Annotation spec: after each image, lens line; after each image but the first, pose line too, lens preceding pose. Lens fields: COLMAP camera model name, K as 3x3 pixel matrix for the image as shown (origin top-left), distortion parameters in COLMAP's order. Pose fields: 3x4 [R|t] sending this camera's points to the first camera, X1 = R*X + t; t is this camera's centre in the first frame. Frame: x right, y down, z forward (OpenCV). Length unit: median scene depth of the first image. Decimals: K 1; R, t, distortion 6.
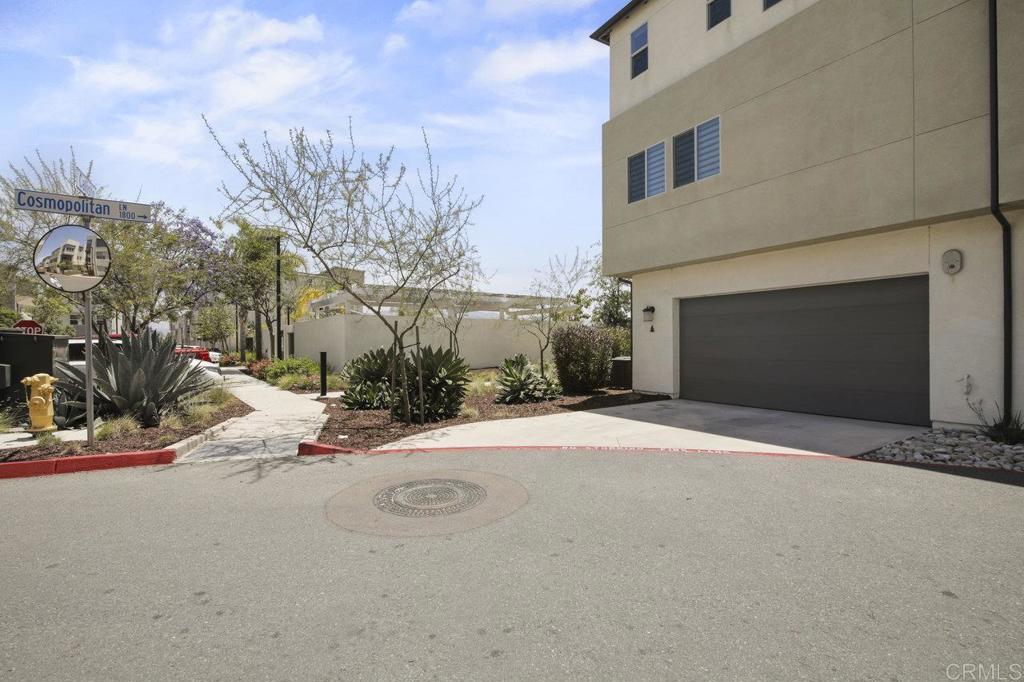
lens RADIAL K [[456.8, 0, 515.6], [0, 456.8, 343.4], [0, 0, 1]] dist [-0.023637, 0.001401]
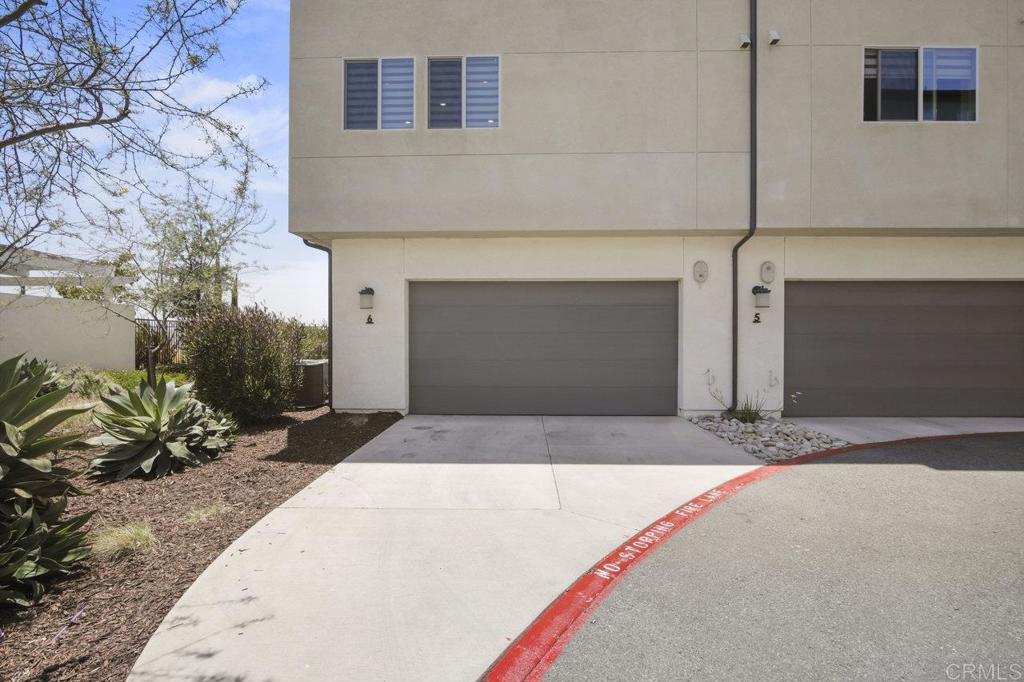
lens RADIAL K [[456.8, 0, 511.8], [0, 456.8, 340.7], [0, 0, 1]] dist [-0.023637, 0.001401]
pose [[0.566193, -0.001445, 0.824271, -0.177574], [-0.005453, 0.999970, 0.005499, -0.004696], [-0.824255, -0.007608, 0.566168, 0.475011]]
